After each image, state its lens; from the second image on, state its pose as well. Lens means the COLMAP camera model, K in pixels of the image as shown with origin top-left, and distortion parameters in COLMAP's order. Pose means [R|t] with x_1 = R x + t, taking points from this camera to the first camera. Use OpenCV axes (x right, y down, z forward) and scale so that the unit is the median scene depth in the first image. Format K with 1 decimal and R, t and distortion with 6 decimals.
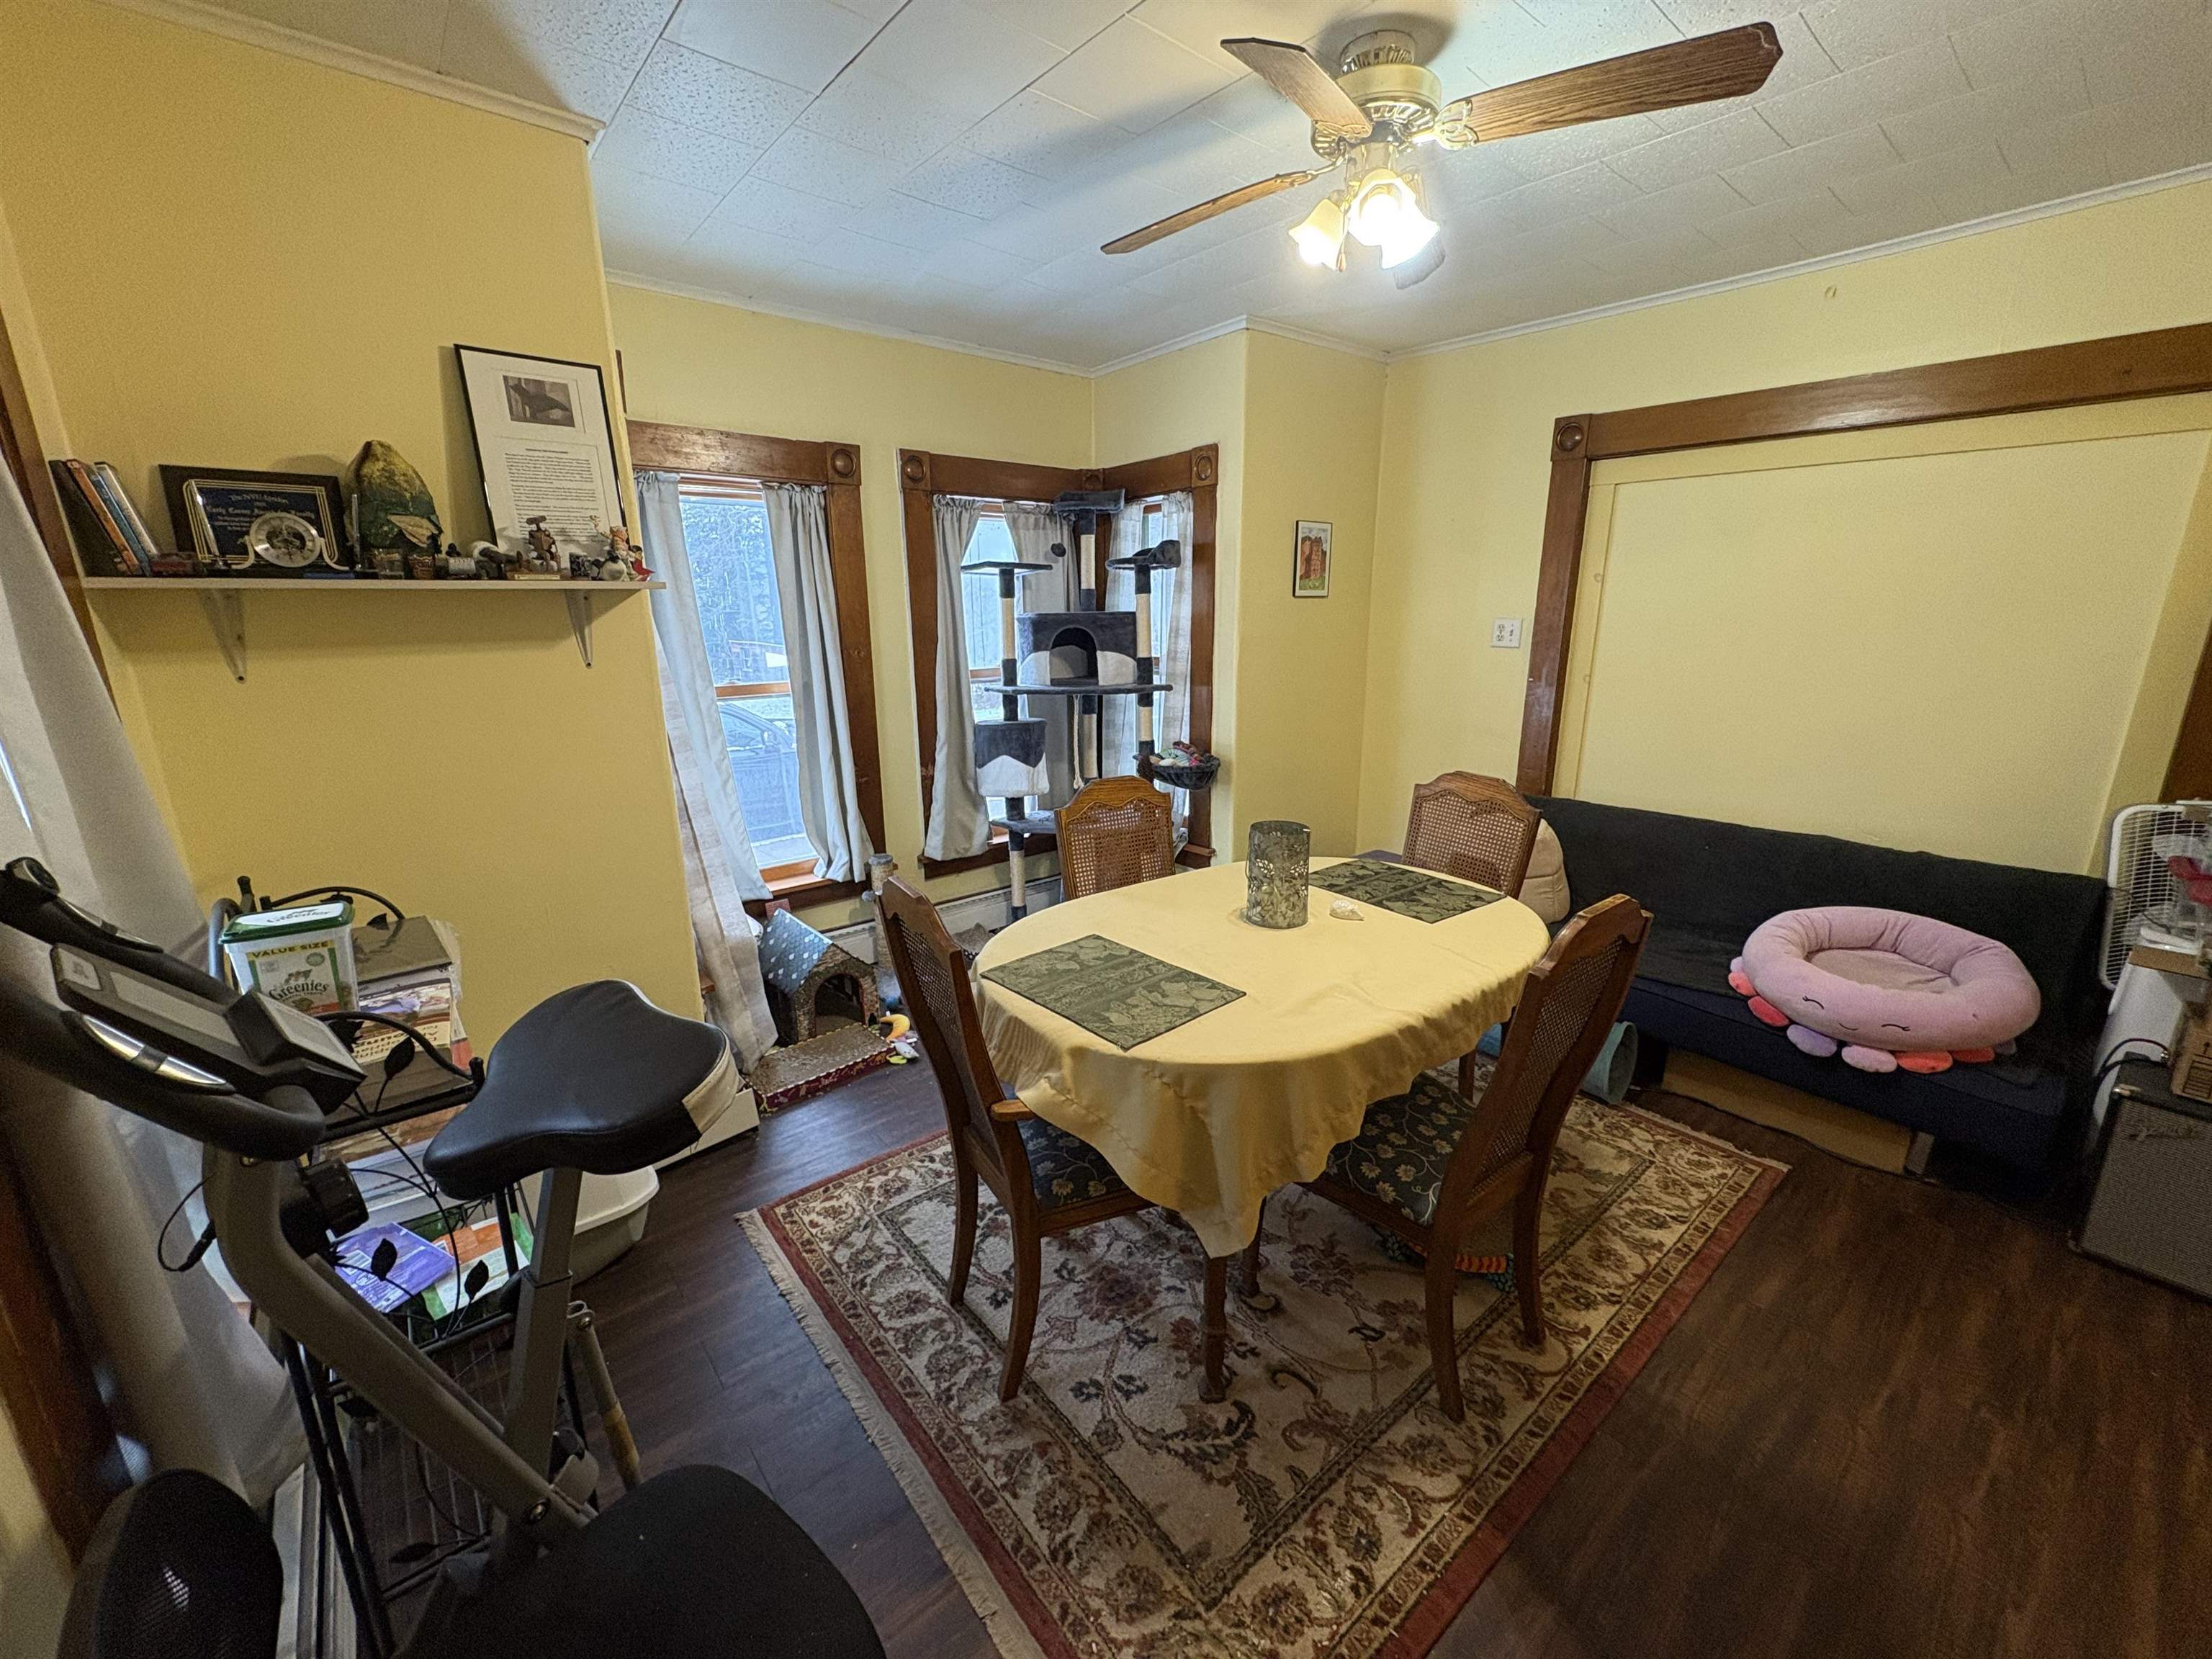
lens RADIAL K [[877.5, 0, 1105.2], [0, 877.5, 829.9], [0, 0, 1]] dist [0.000229, -0.000106]
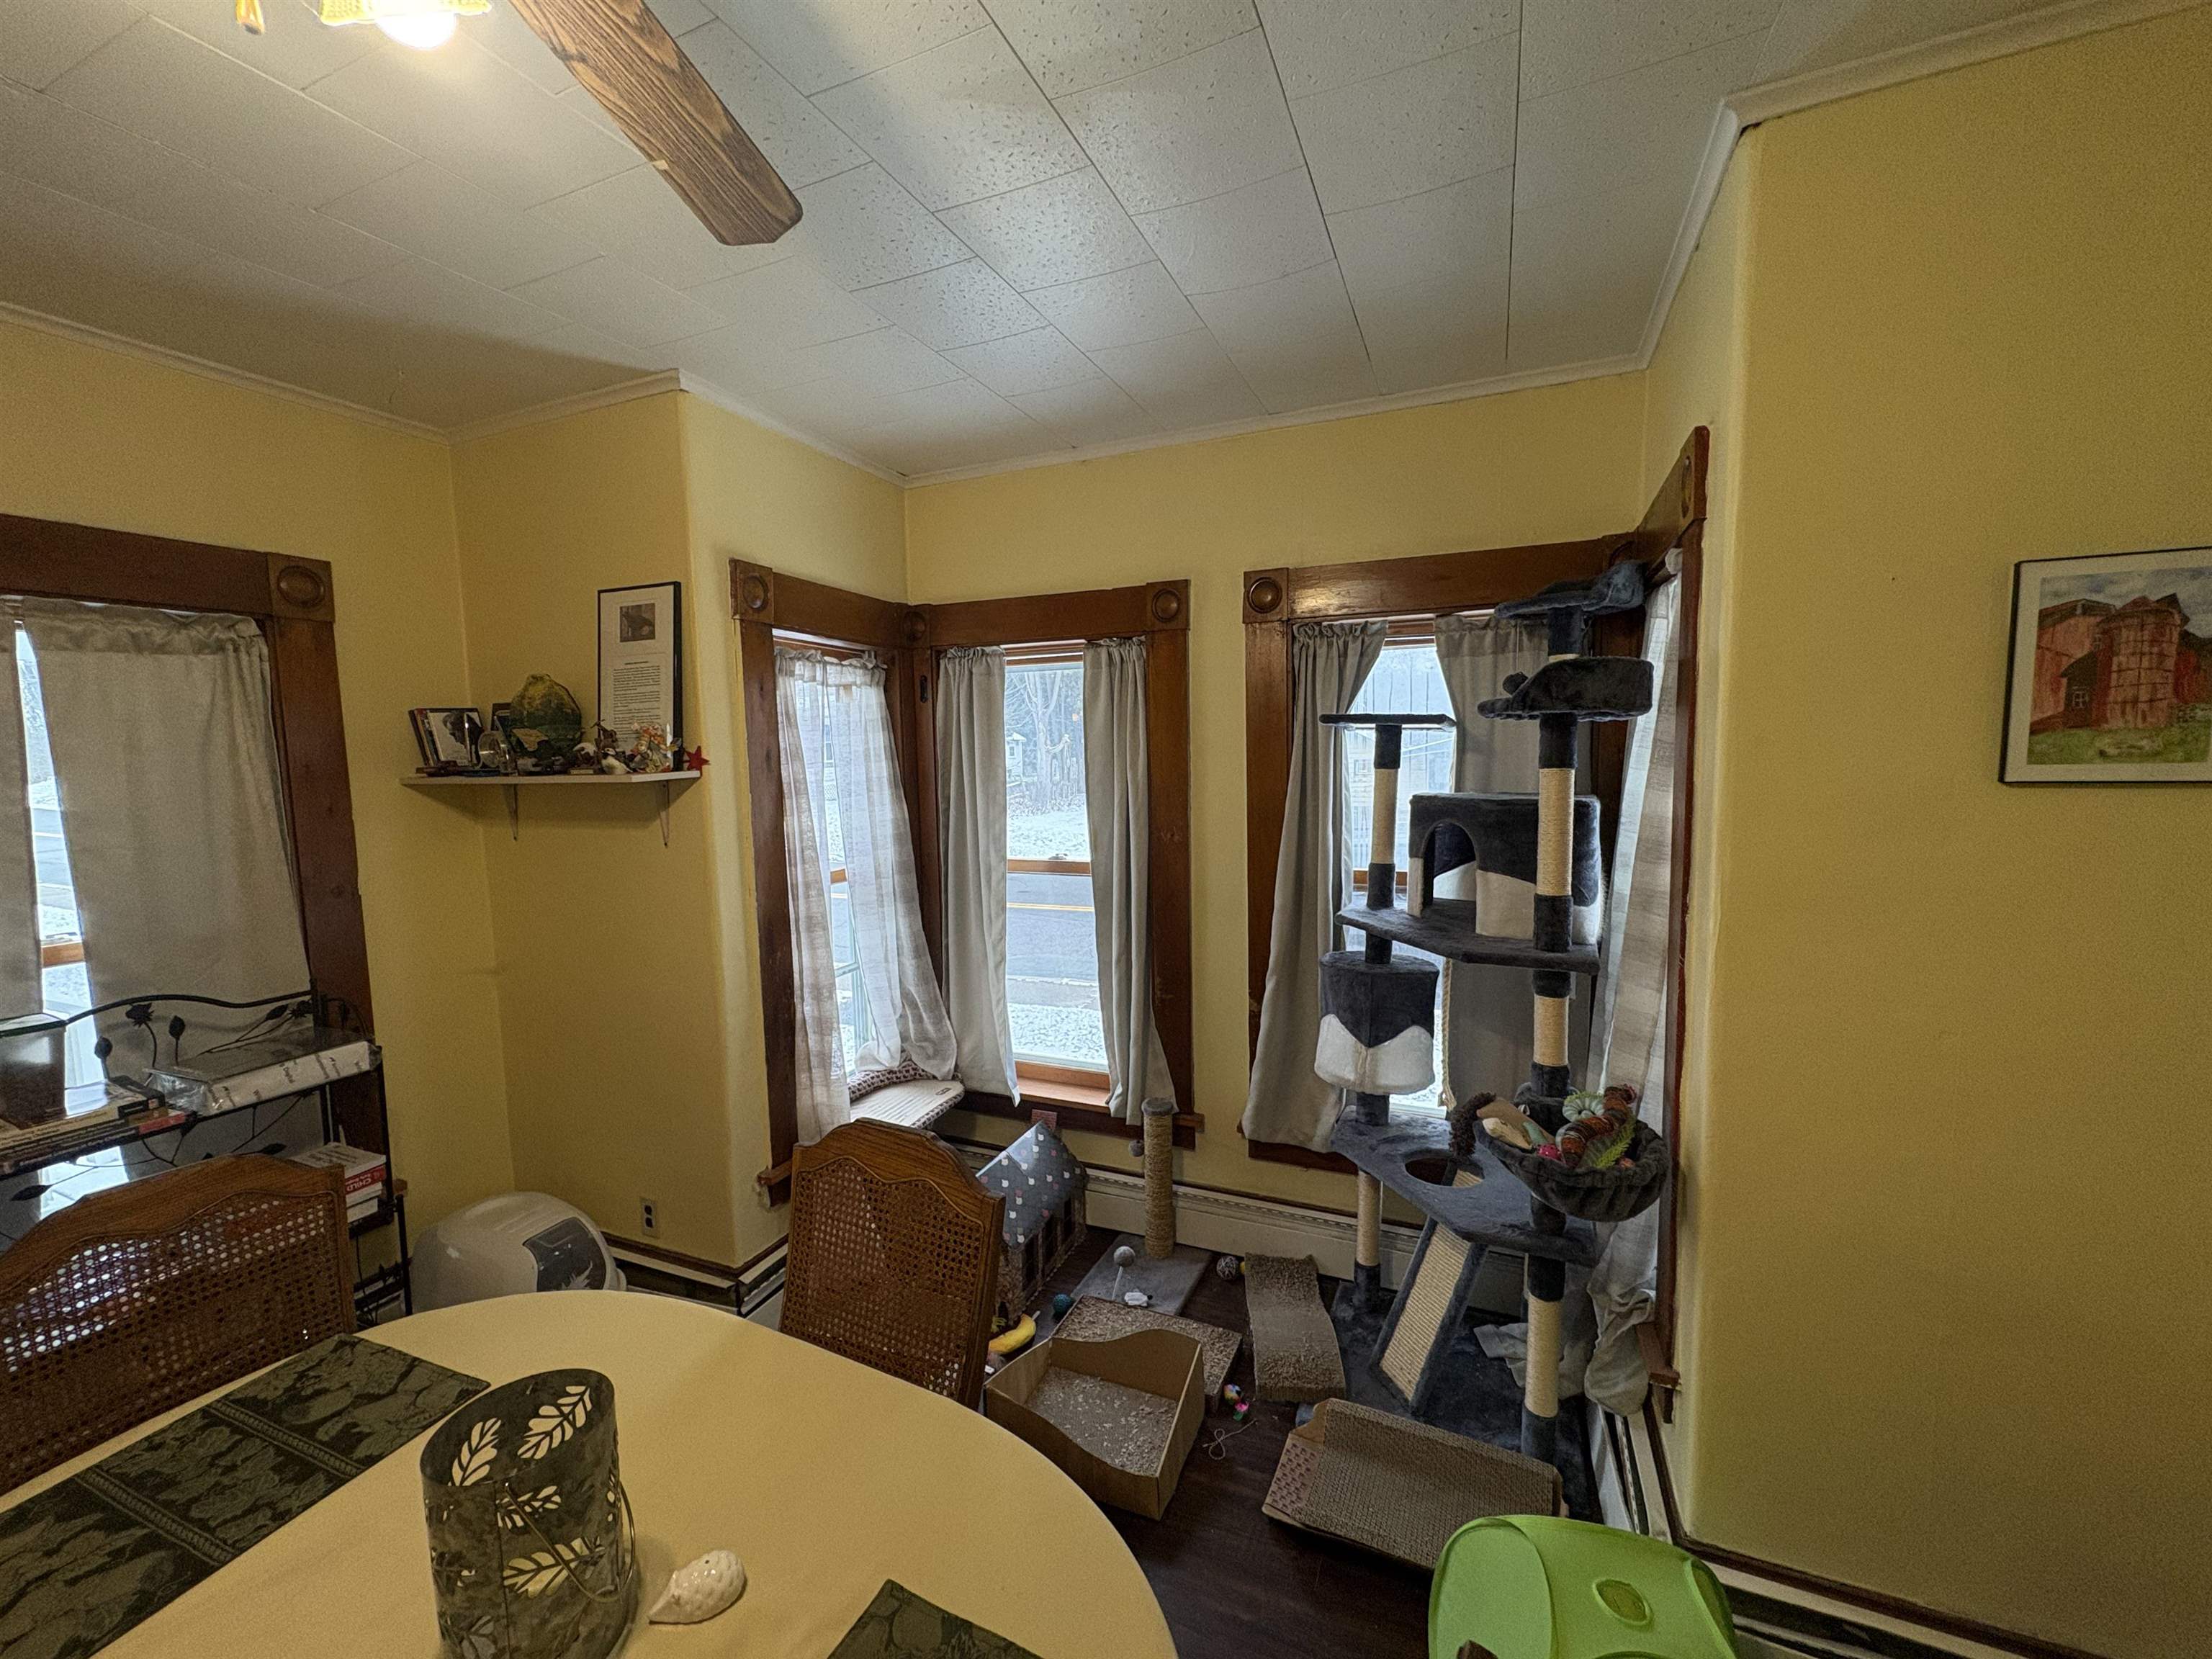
lens RADIAL K [[877.5, 0, 1105.2], [0, 877.5, 829.9], [0, 0, 1]] dist [0.000229, -0.000106]
pose [[0.458823, 0.084088, -0.884540, 0.404469], [-0.202760, 0.979154, -0.012092, -0.196731], [0.865084, 0.184897, 0.466308, 0.619548]]
